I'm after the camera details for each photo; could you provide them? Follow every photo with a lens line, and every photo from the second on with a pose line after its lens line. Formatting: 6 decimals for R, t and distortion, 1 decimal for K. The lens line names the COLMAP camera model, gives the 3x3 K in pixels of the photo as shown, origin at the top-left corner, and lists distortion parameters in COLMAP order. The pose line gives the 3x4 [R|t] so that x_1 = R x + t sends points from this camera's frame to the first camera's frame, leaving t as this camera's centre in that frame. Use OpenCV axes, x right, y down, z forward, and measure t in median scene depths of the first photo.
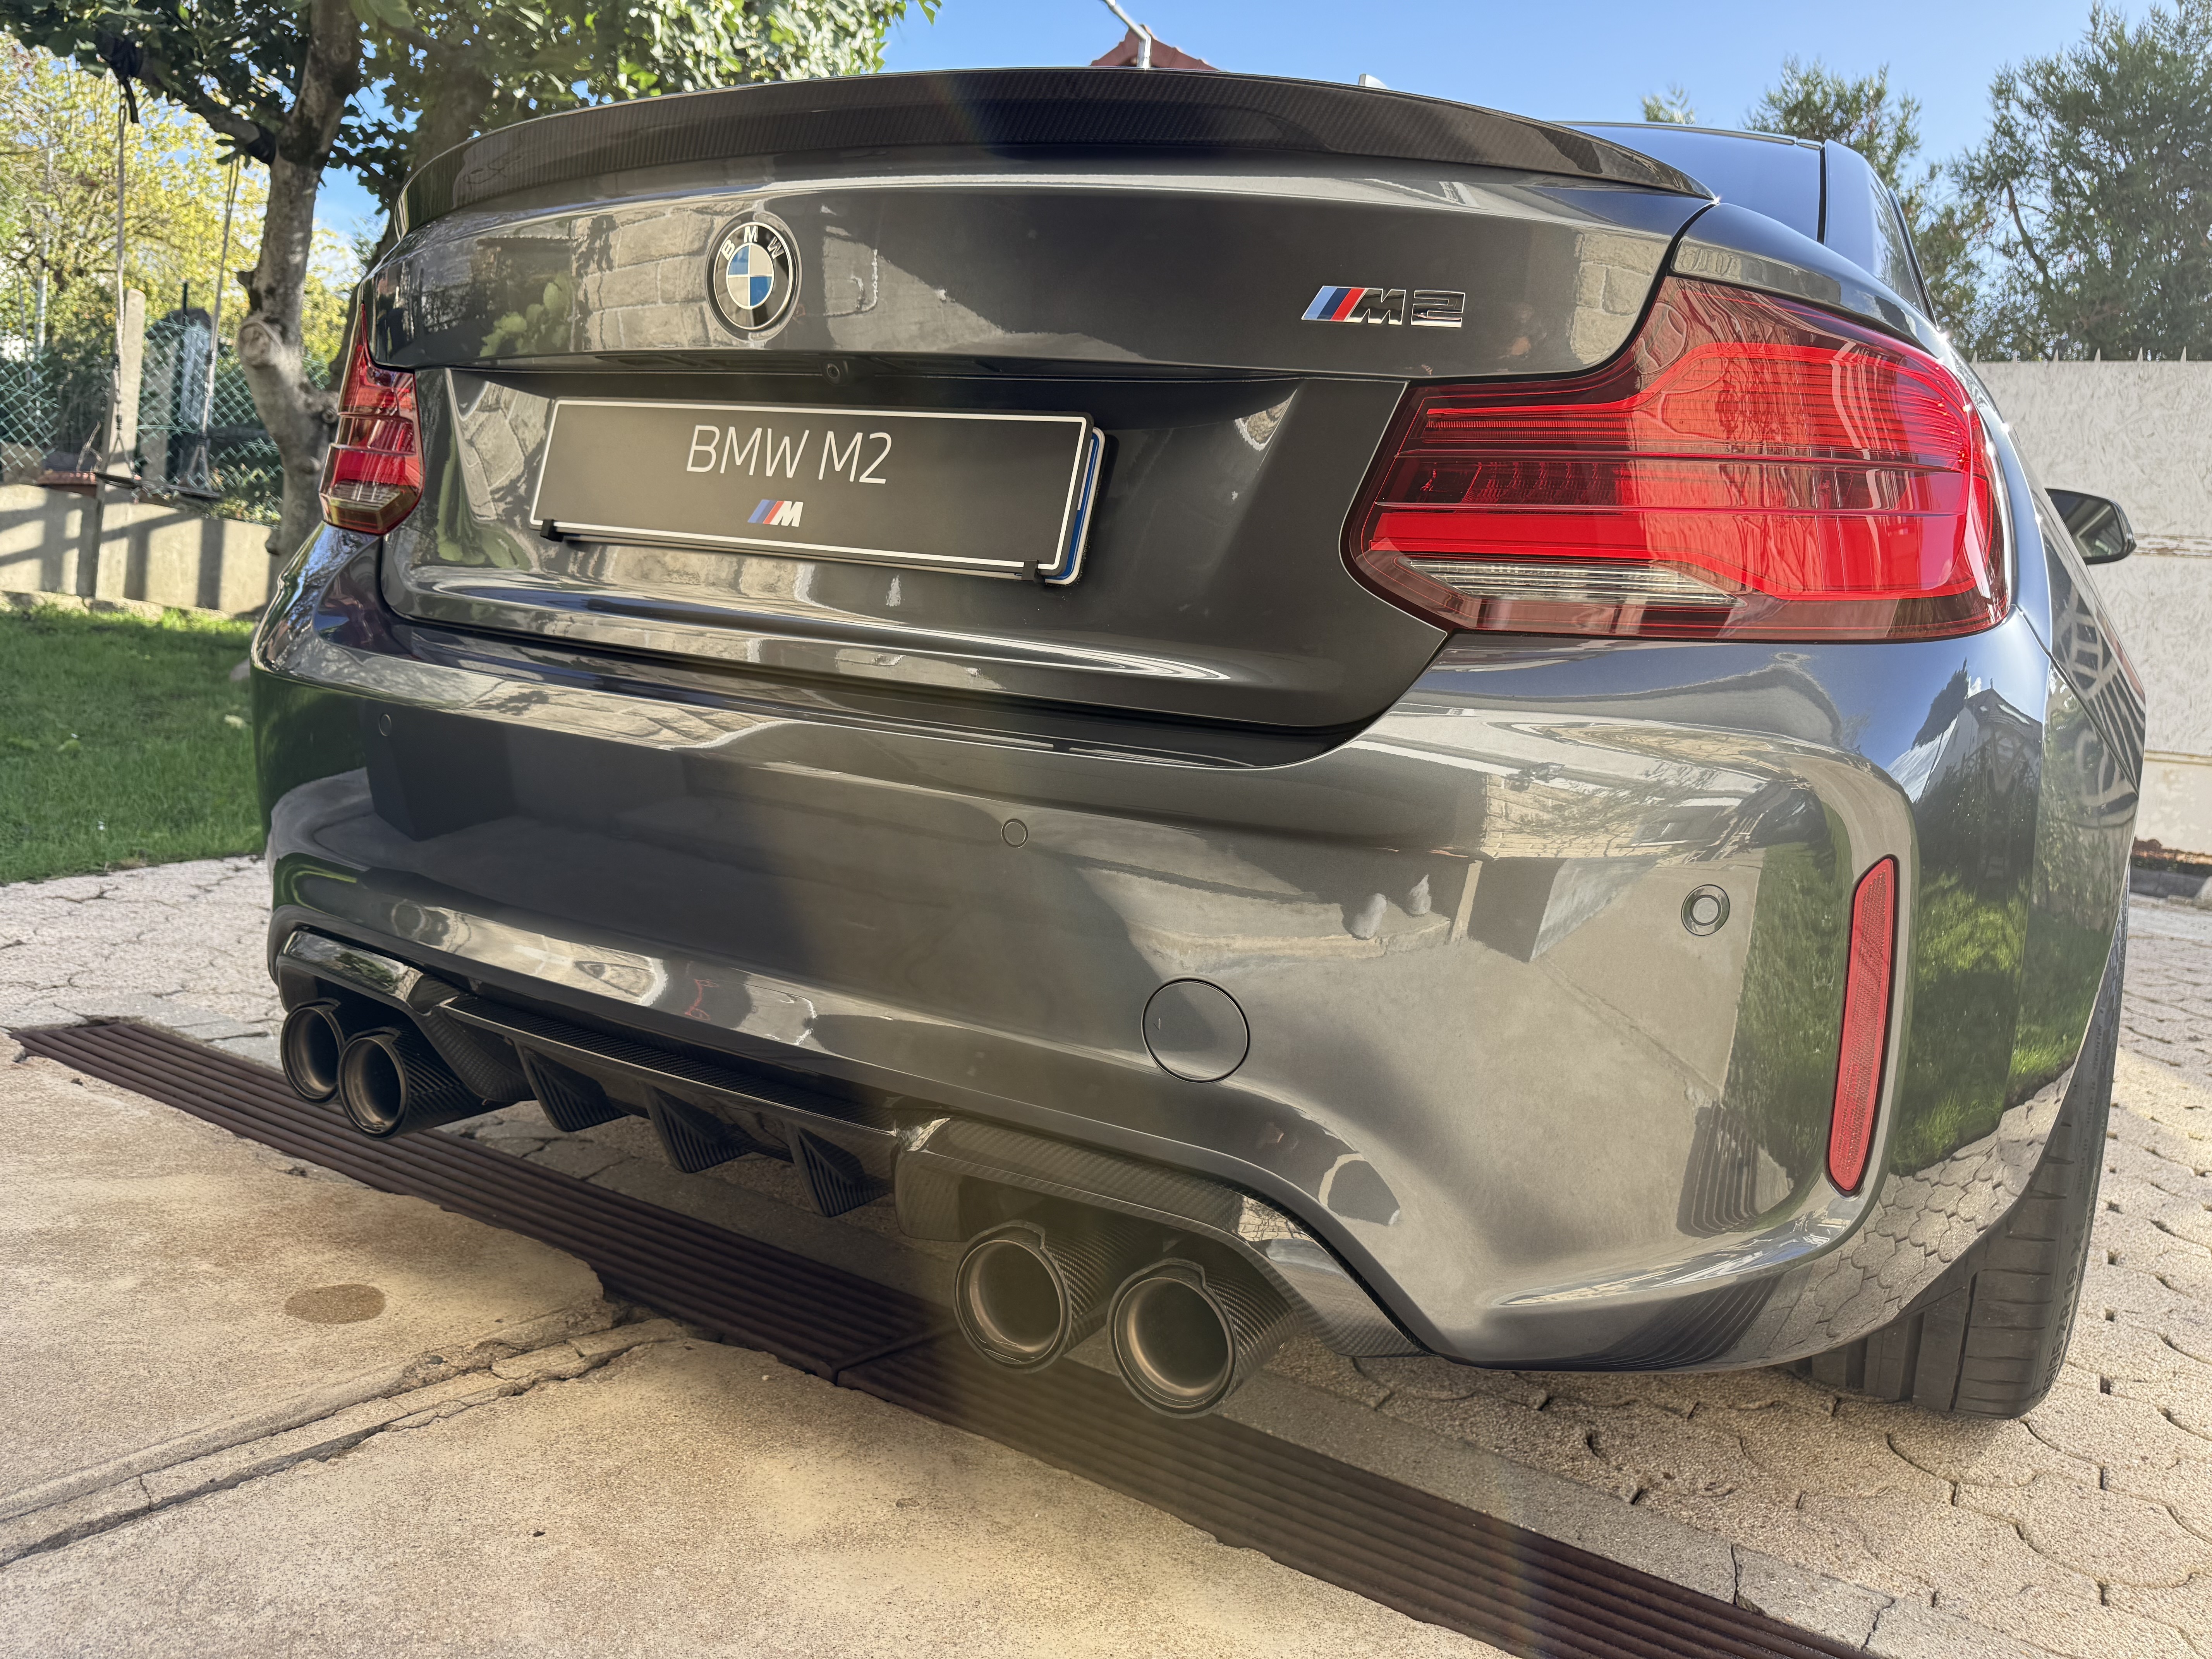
lens RADIAL K [[1592.0, 0, 1112.9], [0, 1592.0, 838.1], [0, 0, 1]] dist [0.002943, -0.001269]
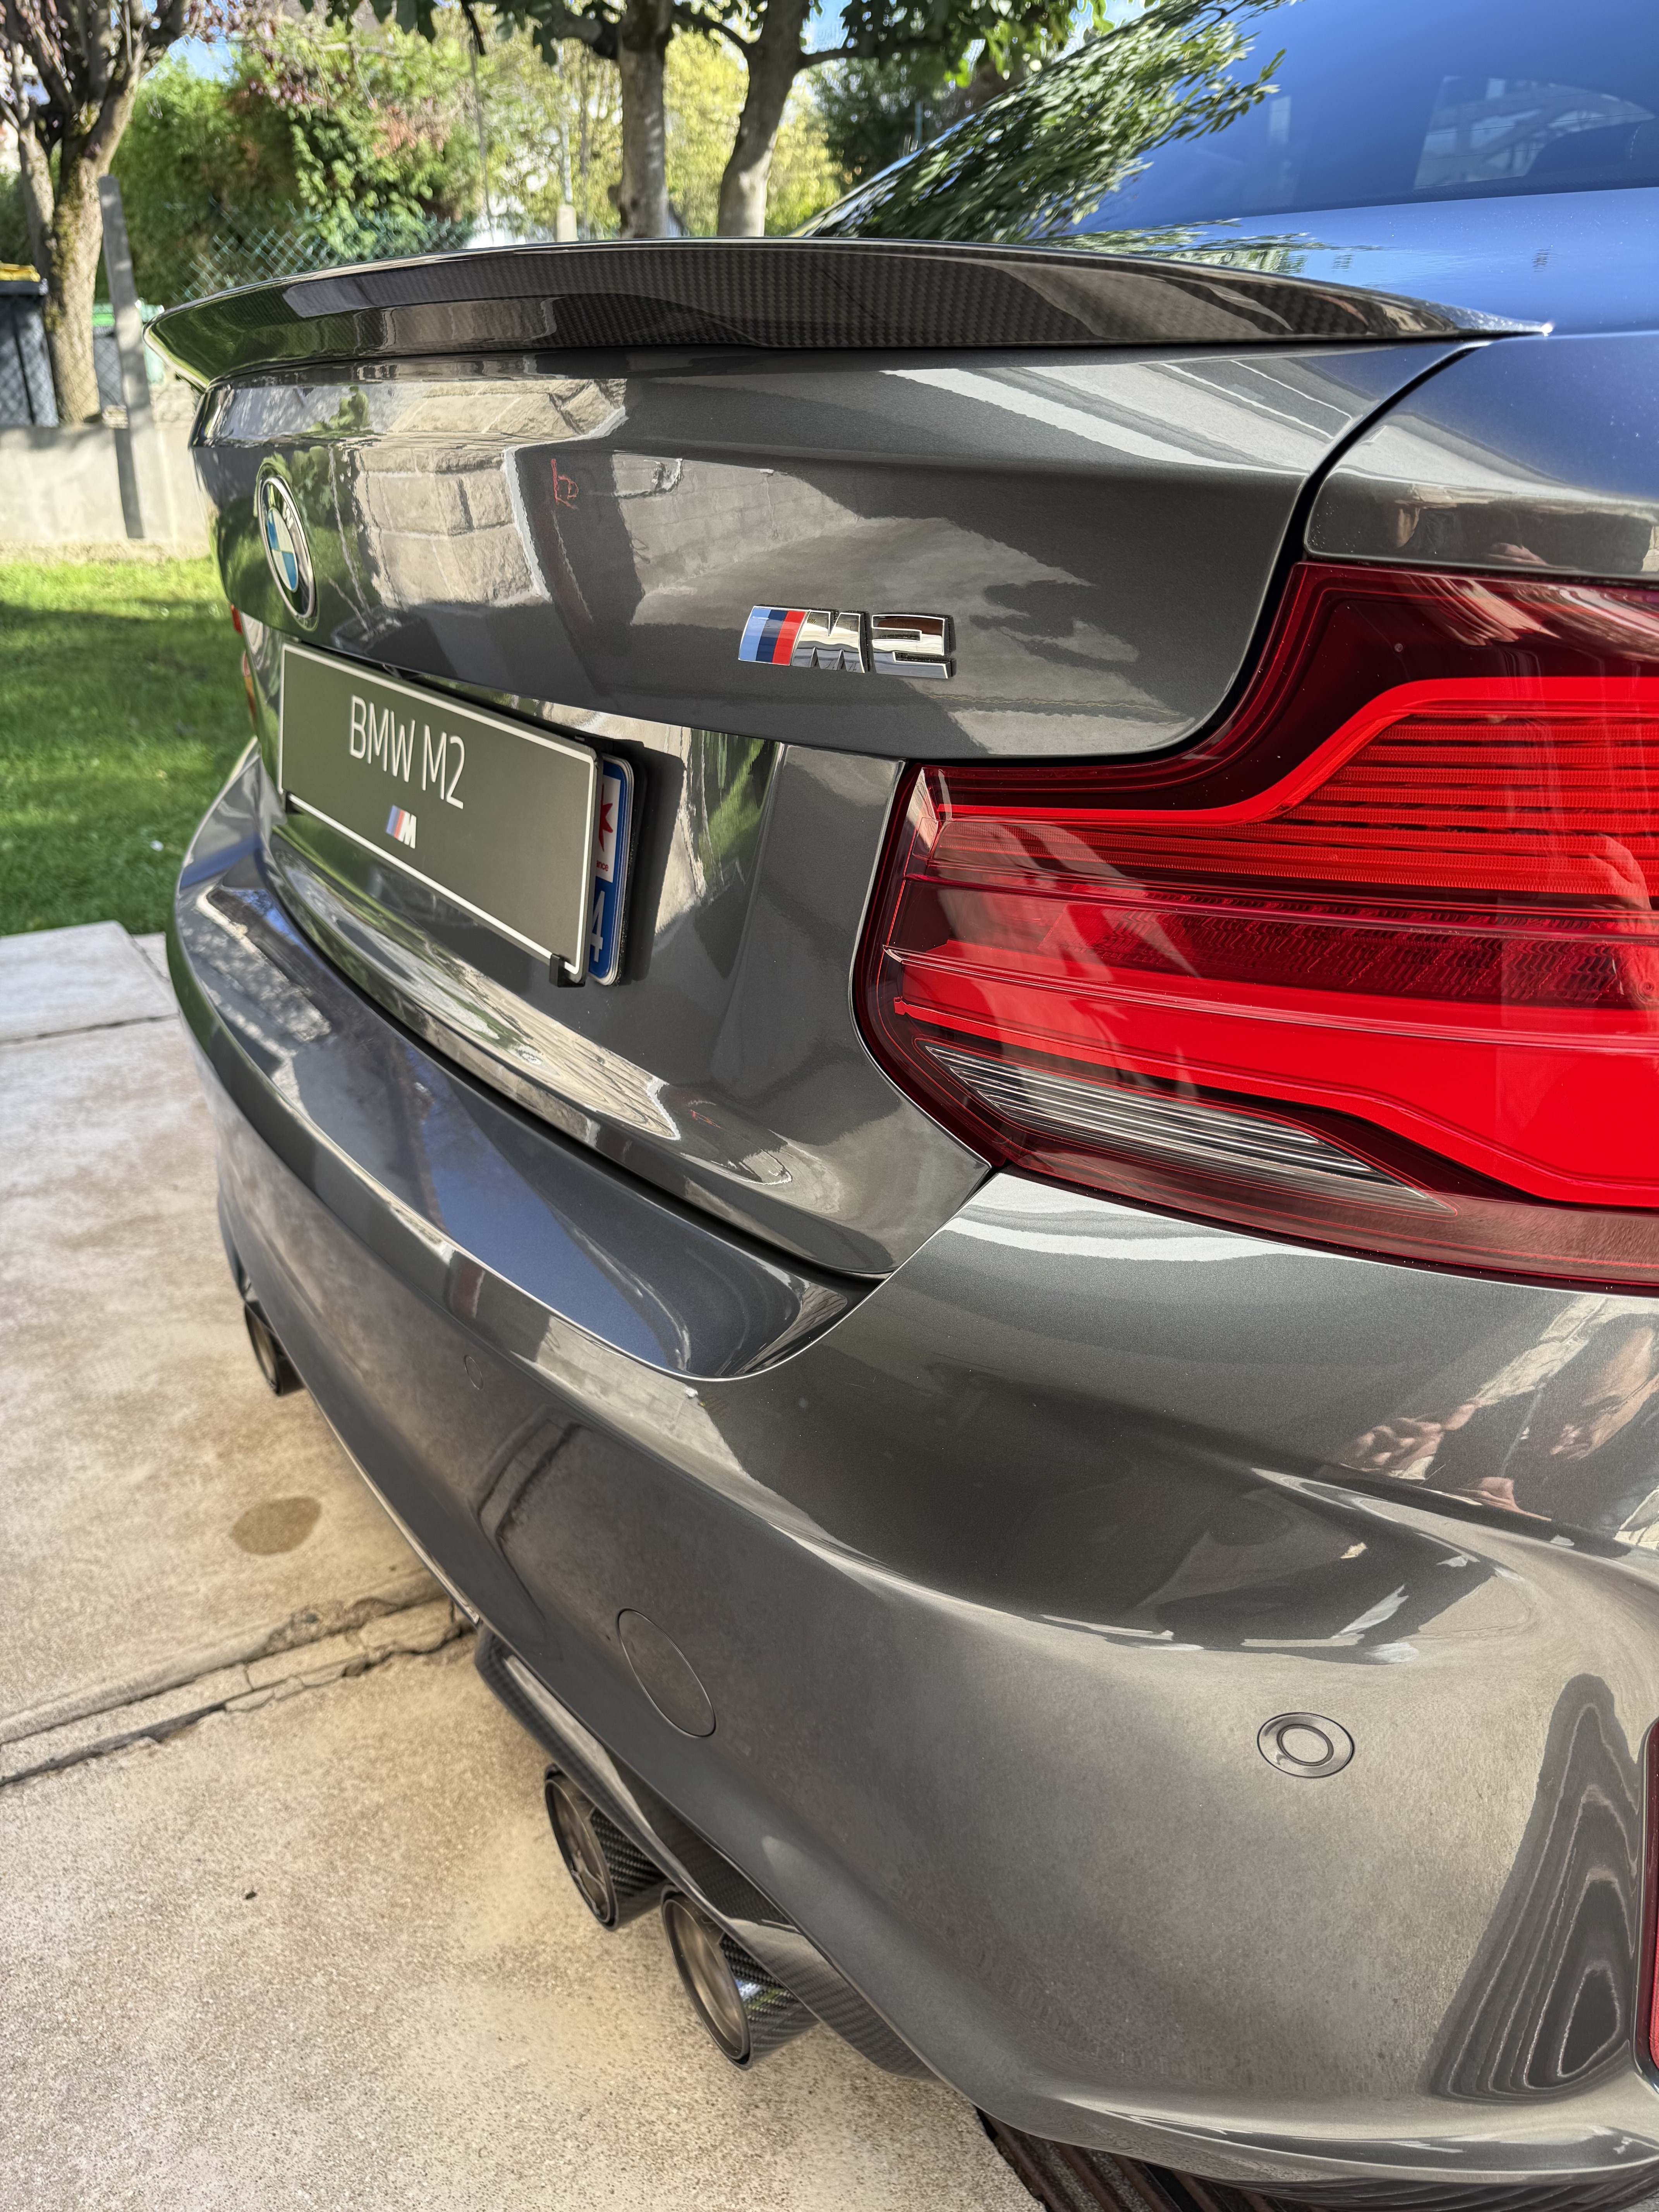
lens RADIAL K [[1610.2, 0, 829.5], [0, 1610.2, 1106.0], [0, 0, 1]] dist [-0.002088, -0.000150]
pose [[0.878429, 0.064126, -0.473550, 0.363103], [0.068784, 0.963669, 0.258091, -0.253205], [0.472896, -0.259287, 0.842104, 0.362049]]
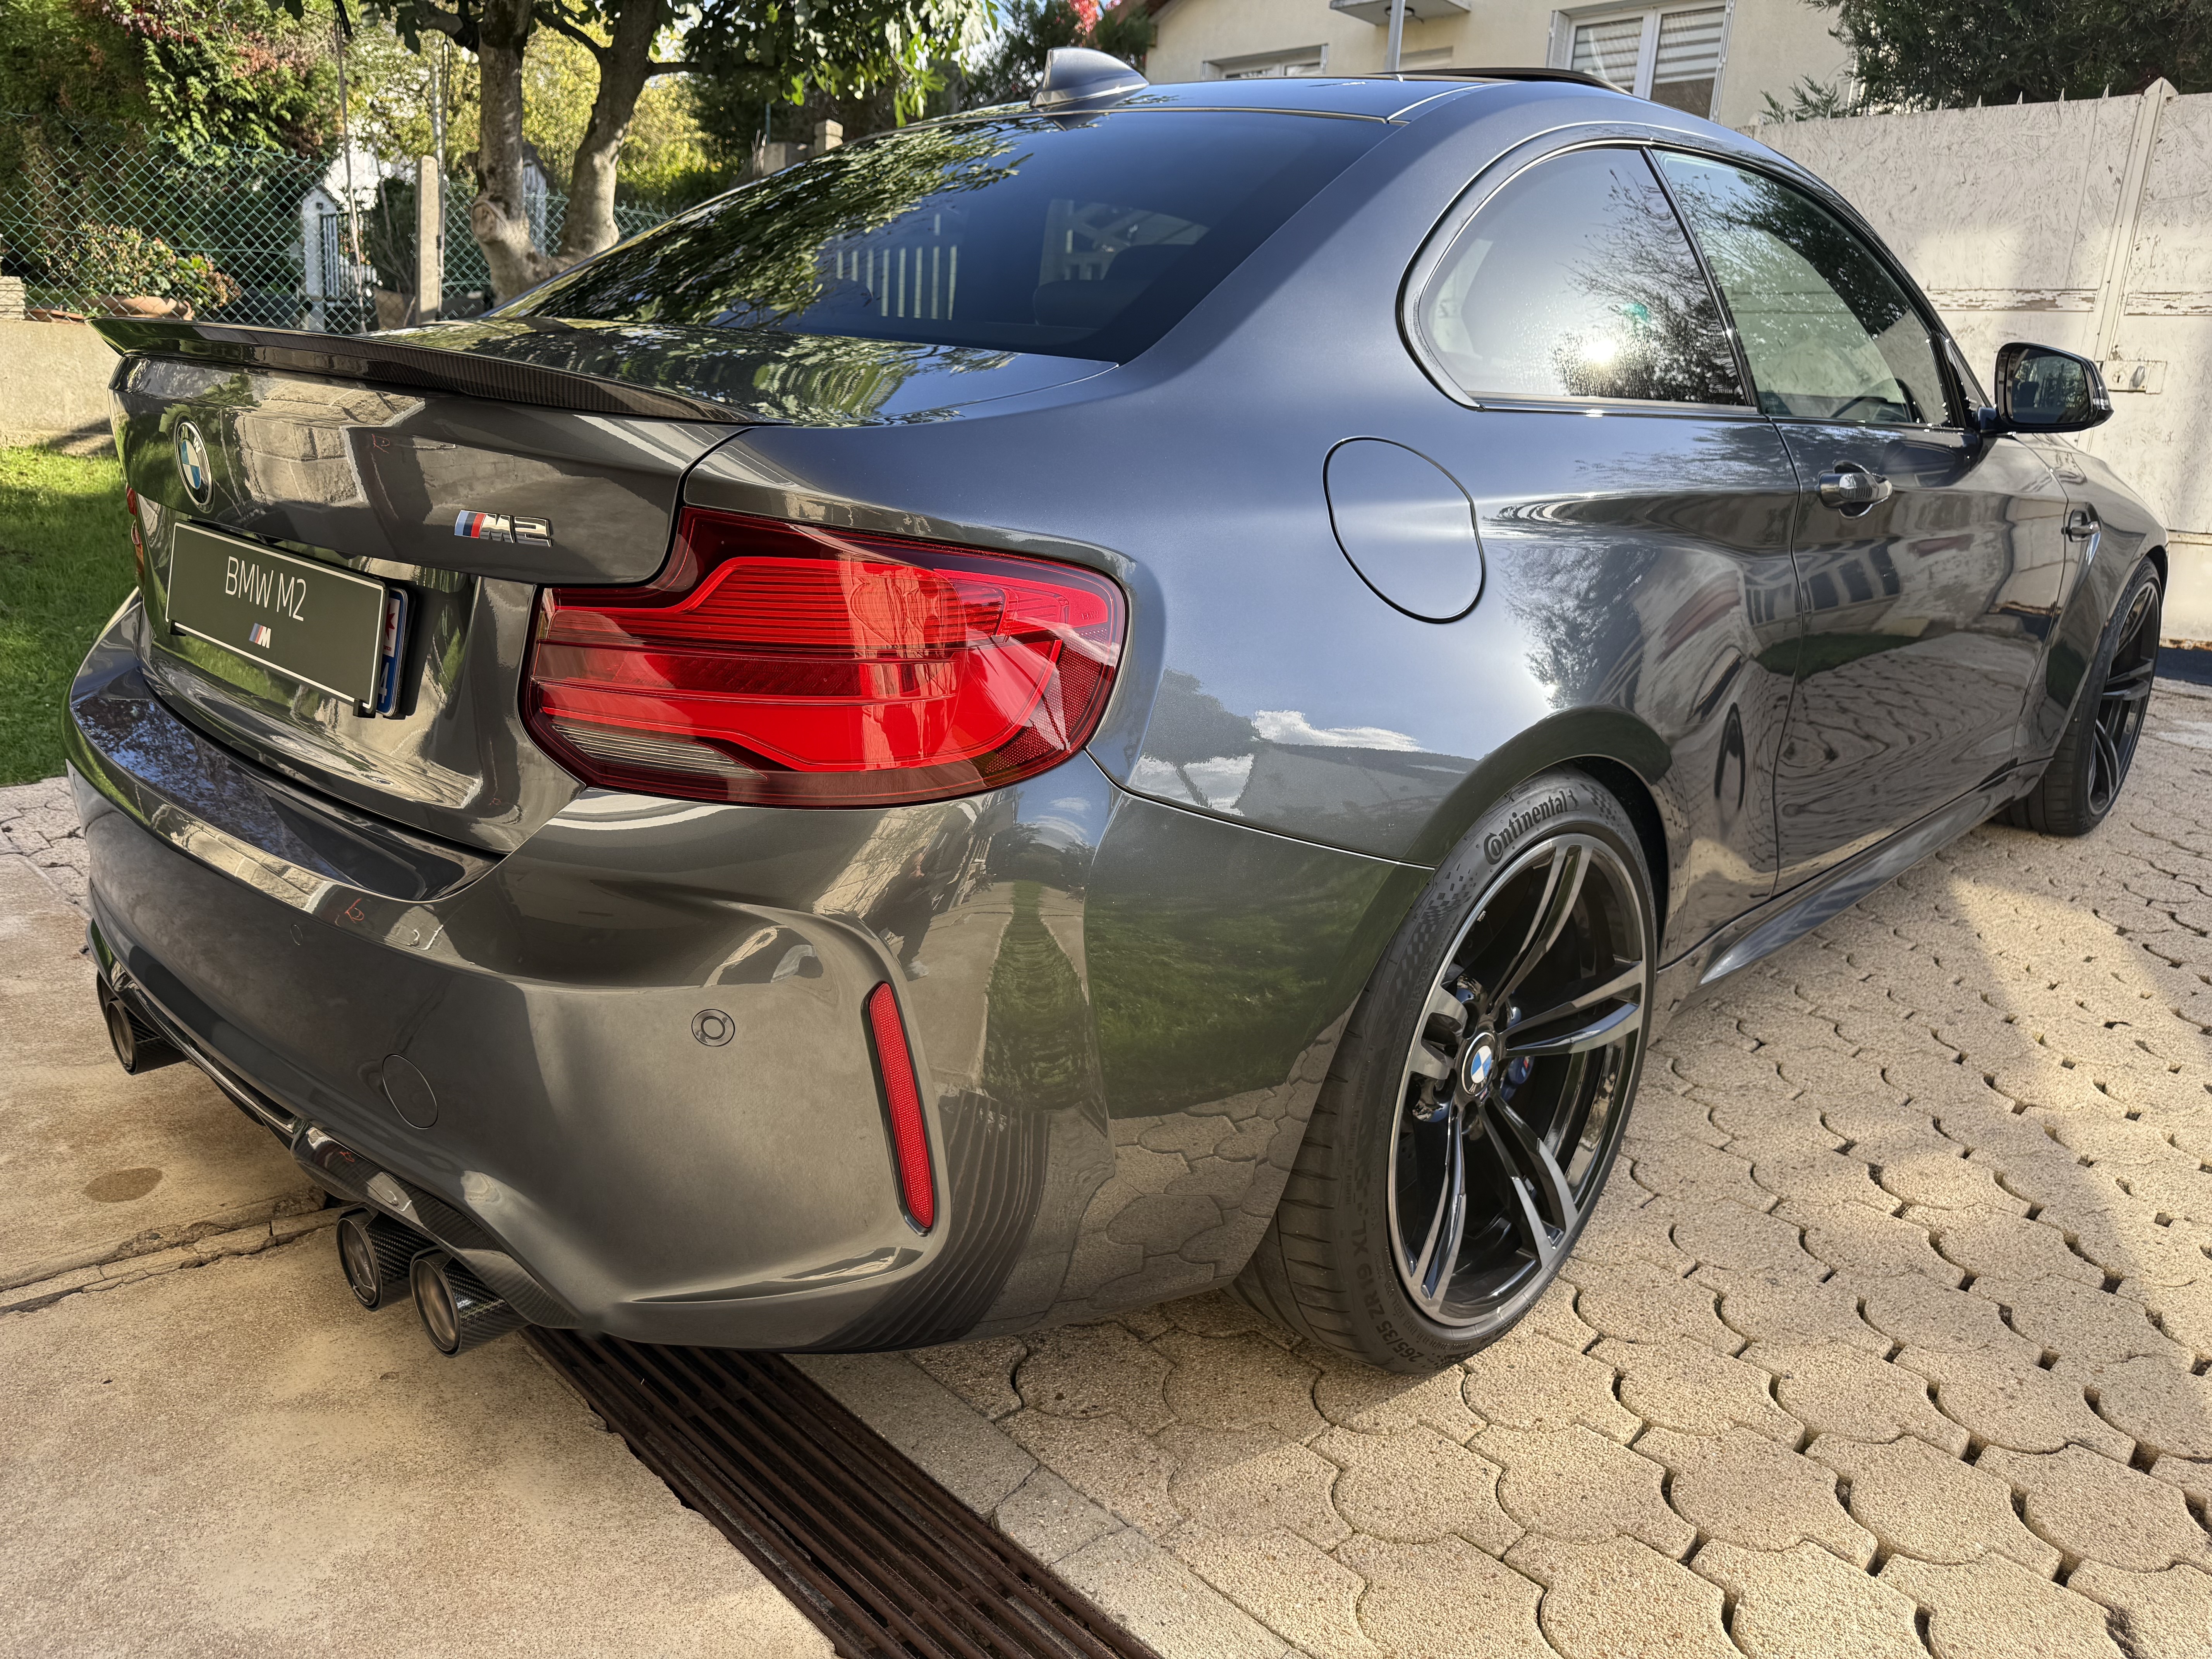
lens RADIAL K [[1592.0, 0, 1112.9], [0, 1592.0, 838.1], [0, 0, 1]] dist [0.002943, -0.001269]
pose [[0.969302, 0.016678, -0.245308, 0.739755], [0.021791, 0.987944, 0.153273, -0.216800], [0.244907, -0.153913, 0.957252, -0.078762]]
